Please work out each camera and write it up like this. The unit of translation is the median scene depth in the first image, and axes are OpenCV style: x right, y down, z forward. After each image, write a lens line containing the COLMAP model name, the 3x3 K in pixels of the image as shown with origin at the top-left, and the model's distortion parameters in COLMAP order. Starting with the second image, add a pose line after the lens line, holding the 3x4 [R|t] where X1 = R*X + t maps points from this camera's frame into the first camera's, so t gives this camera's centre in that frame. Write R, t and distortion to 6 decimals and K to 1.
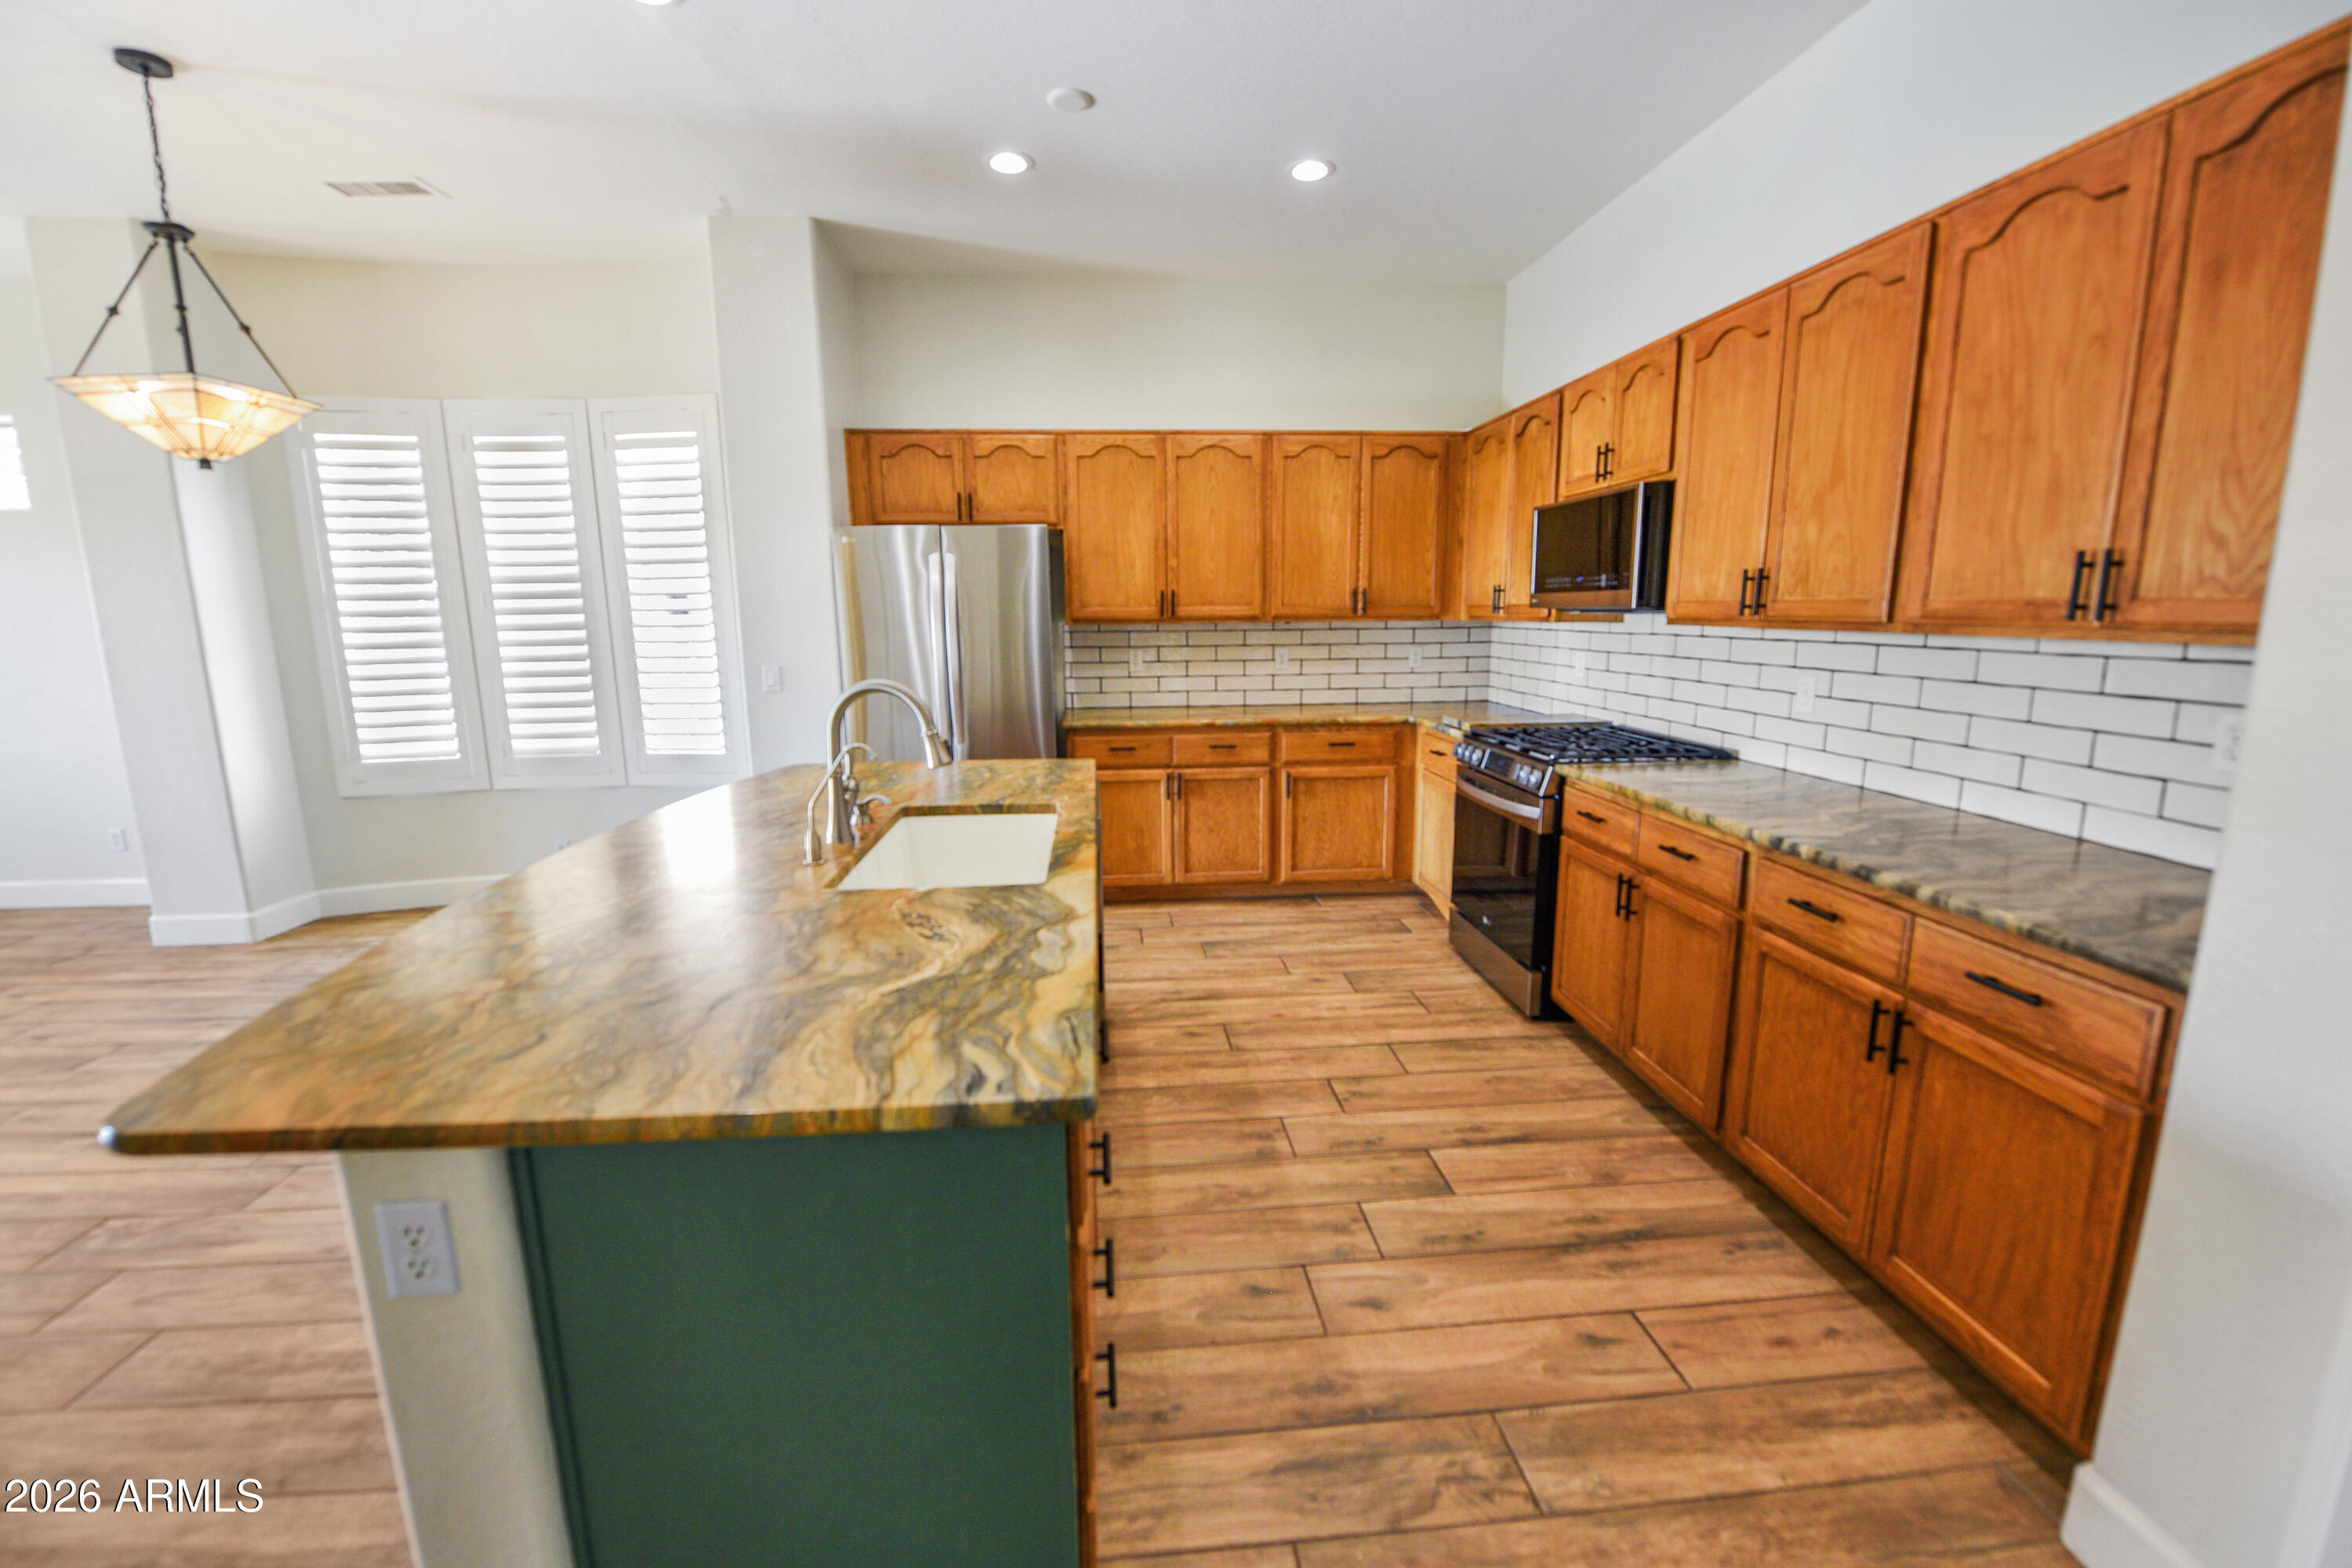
lens RADIAL K [[943.4, 0, 1169.3], [0, 943.4, 775.2], [0, 0, 1]] dist [-0.012693, -0.003543]
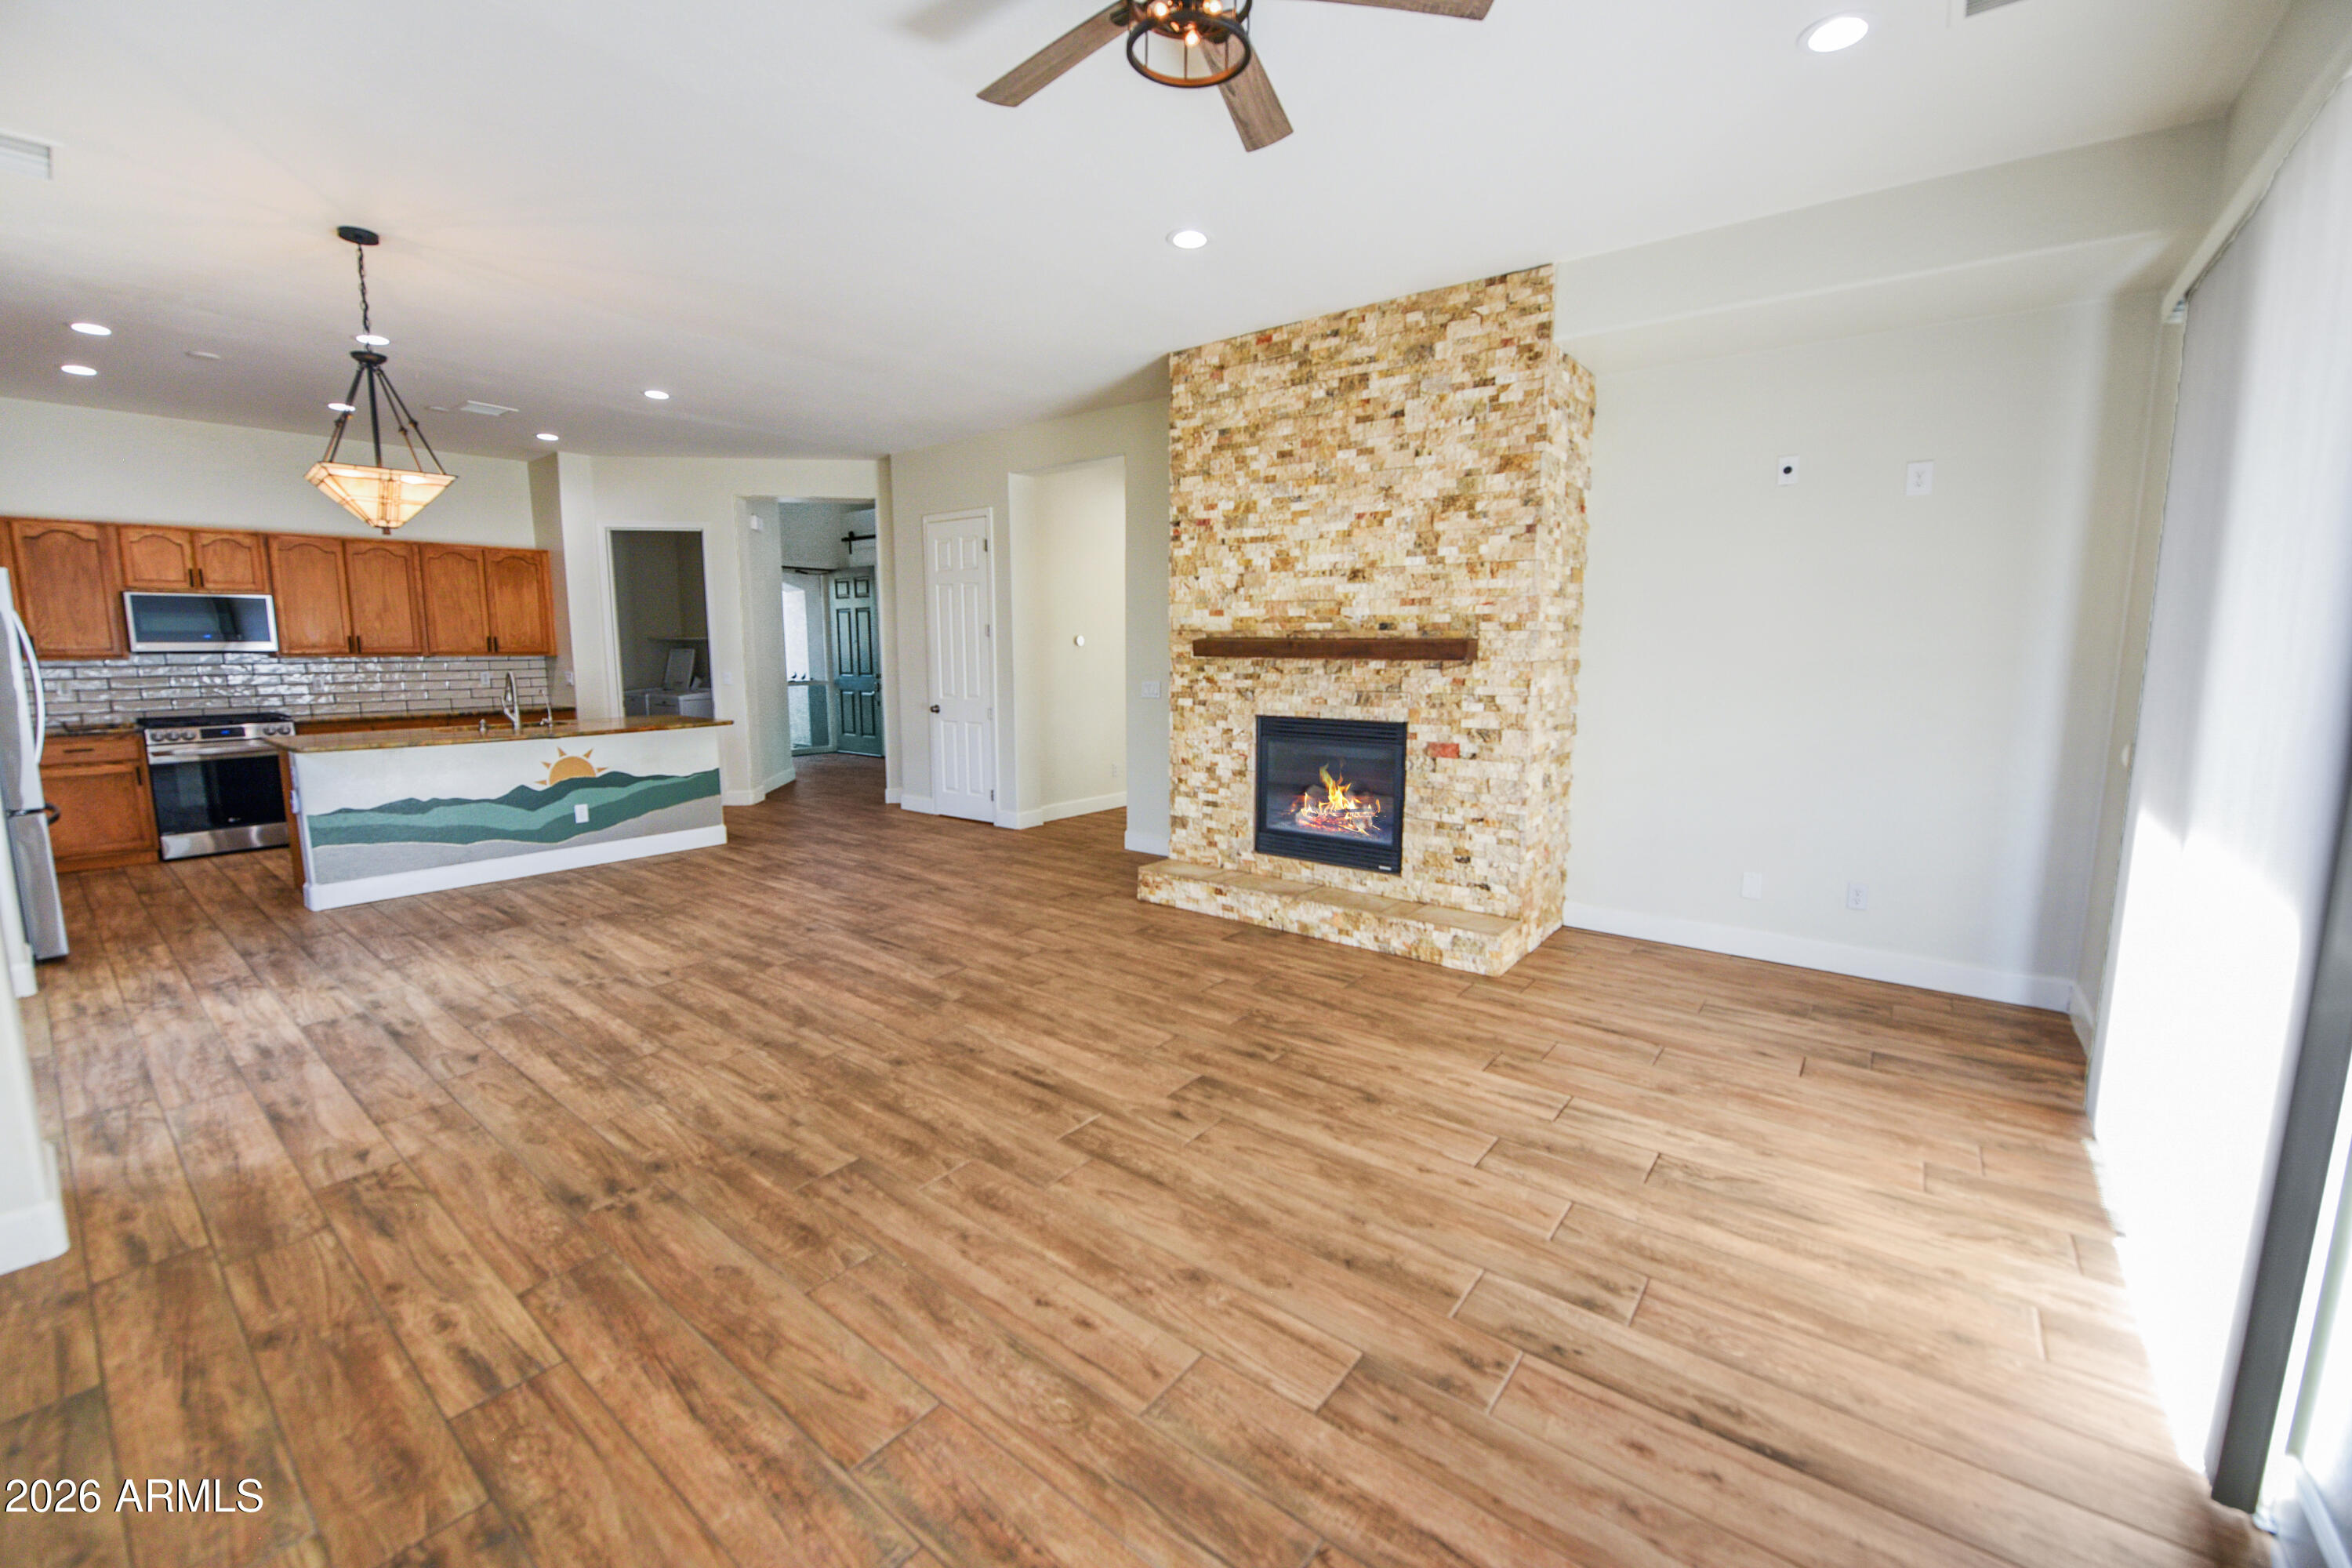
lens RADIAL K [[943.4, 0, 1169.3], [0, 943.4, 775.2], [0, 0, 1]] dist [-0.012693, -0.003543]
pose [[-0.730490, -0.081918, 0.677992, -2.141336], [0.126445, 0.959391, 0.252153, -0.149462], [-0.671115, 0.269924, -0.690468, 0.969493]]
